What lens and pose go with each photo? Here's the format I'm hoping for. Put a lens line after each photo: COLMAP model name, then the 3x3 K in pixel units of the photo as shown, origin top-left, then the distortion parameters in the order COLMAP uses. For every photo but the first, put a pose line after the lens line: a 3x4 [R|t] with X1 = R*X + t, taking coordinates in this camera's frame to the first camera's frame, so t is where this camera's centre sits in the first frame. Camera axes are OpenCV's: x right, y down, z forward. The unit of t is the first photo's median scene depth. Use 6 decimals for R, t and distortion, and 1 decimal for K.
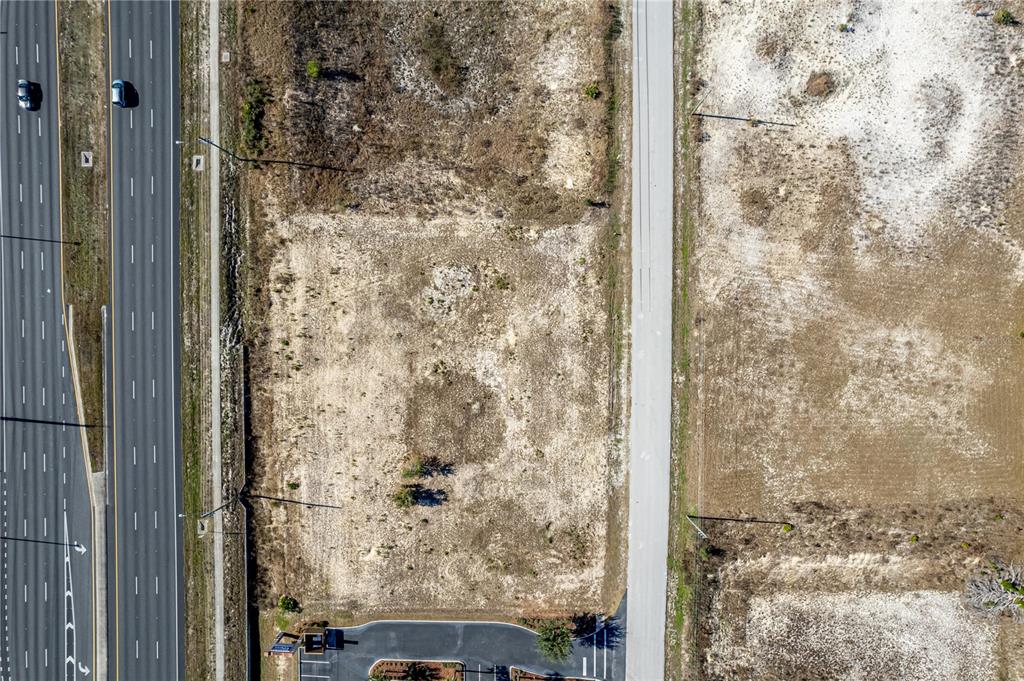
lens RADIAL K [[661.0, 0, 518.7], [0, 661.0, 336.2], [0, 0, 1]] dist [-0.063863, 0.048796]
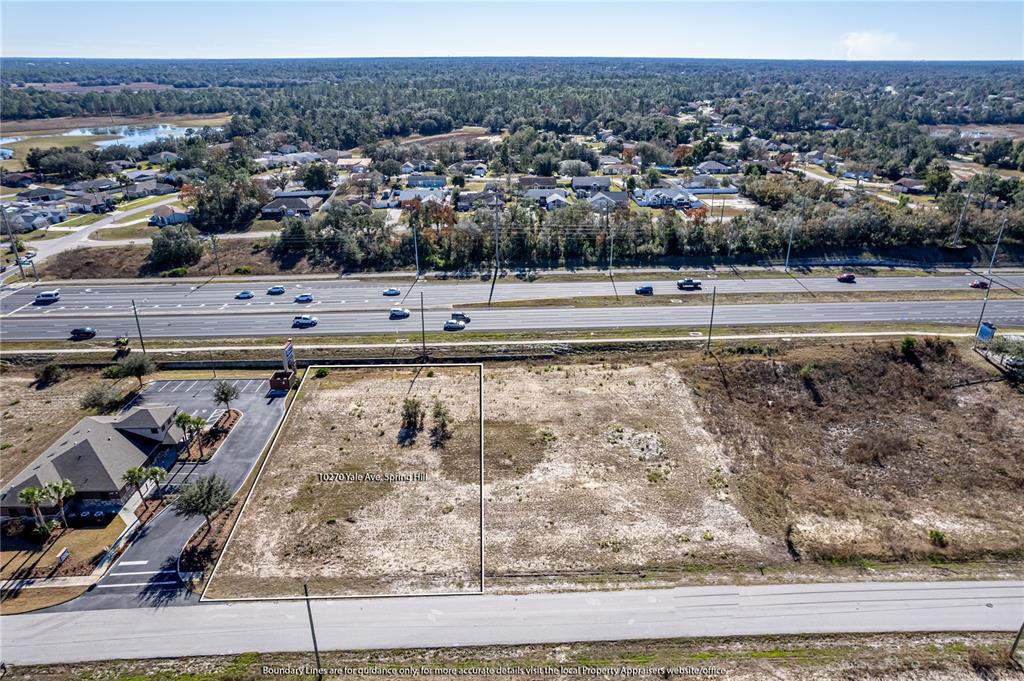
lens RADIAL K [[661.0, 0, 518.7], [0, 661.0, 336.2], [0, 0, 1]] dist [-0.063863, 0.048796]
pose [[0.035920, 0.395613, -0.917714, 0.663109], [-0.999188, -0.002571, -0.040217, 0.126539], [-0.018270, 0.918414, 0.395200, 0.503514]]
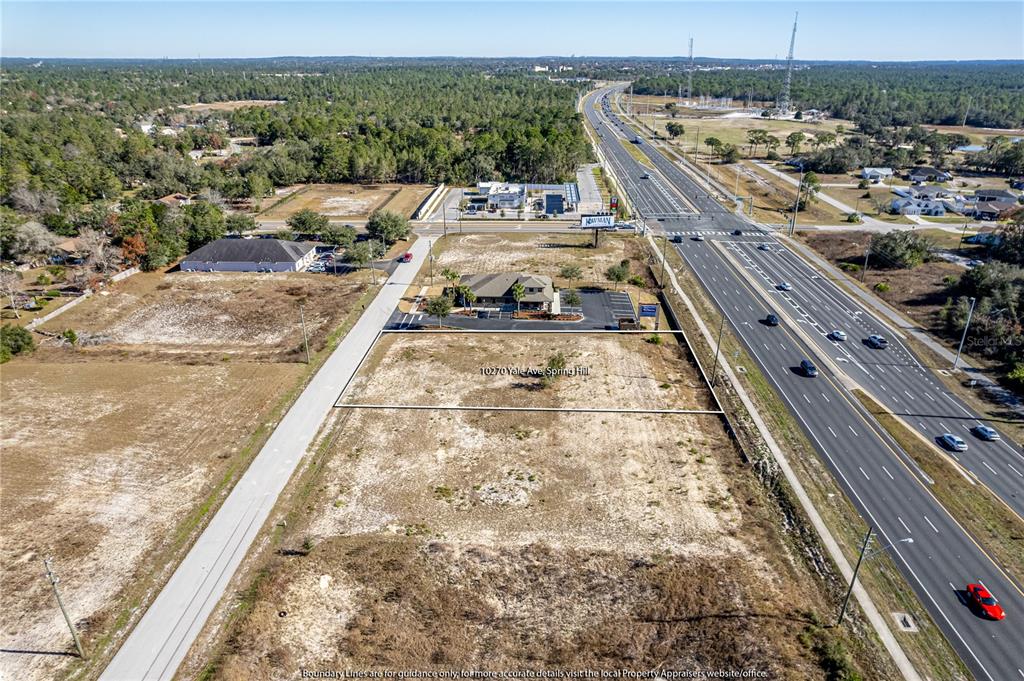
lens RADIAL K [[661.0, 0, 518.7], [0, 661.0, 336.2], [0, 0, 1]] dist [-0.063863, 0.048796]
pose [[-0.999549, -0.014695, 0.026199, -0.134624], [0.029919, -0.409297, 0.911910, -0.729103], [-0.002677, 0.912283, 0.409552, 0.493132]]
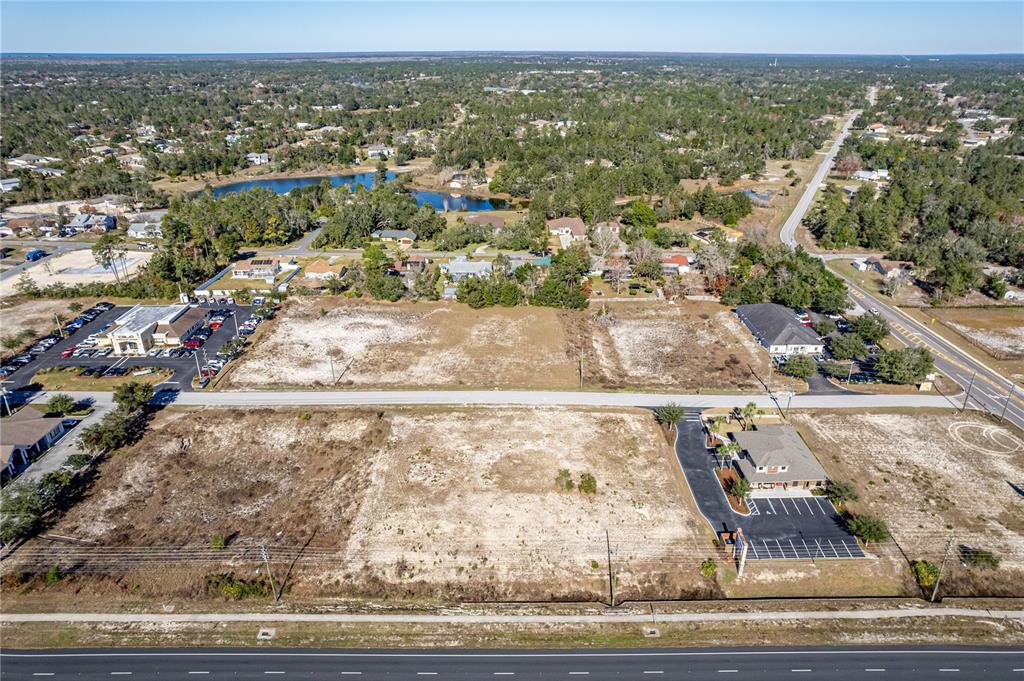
lens RADIAL K [[661.0, 0, 518.7], [0, 661.0, 336.2], [0, 0, 1]] dist [-0.063863, 0.048796]
pose [[-0.023555, -0.404035, 0.914440, -1.186674], [0.999607, -0.023399, 0.015411, 0.097050], [0.015170, 0.914444, 0.404427, 0.222371]]
